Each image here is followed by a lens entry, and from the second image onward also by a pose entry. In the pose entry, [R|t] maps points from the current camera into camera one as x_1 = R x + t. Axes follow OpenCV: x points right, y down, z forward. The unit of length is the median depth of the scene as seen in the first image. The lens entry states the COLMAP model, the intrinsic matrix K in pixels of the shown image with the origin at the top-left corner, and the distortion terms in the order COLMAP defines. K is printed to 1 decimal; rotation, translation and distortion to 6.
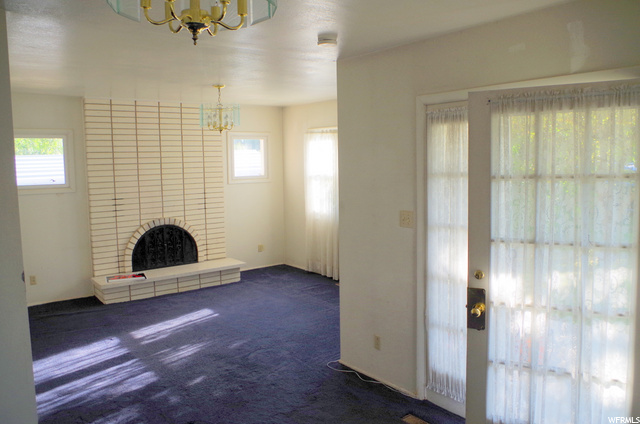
lens RADIAL K [[506.7, 0, 320.0], [0, 506.7, 212.0], [0, 0, 1]] dist [-0.055830, 0.007704]
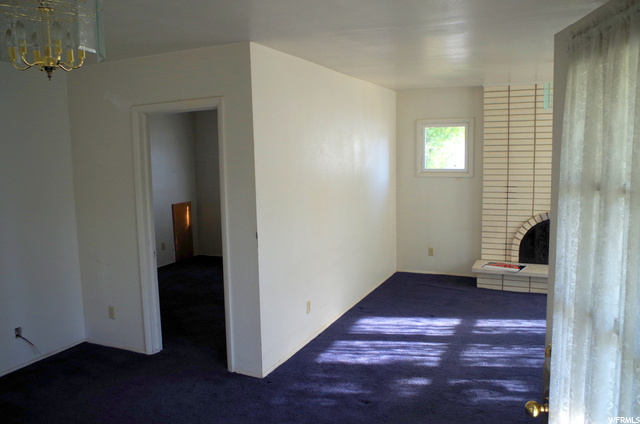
lens RADIAL K [[506.7, 0, 320.0], [0, 506.7, 212.0], [0, 0, 1]] dist [-0.055830, 0.007704]
pose [[0.476695, 0.112003, -0.871905, 0.295323], [-0.082027, 0.993190, 0.082736, -0.028329], [0.875234, 0.032080, 0.482635, 0.205228]]
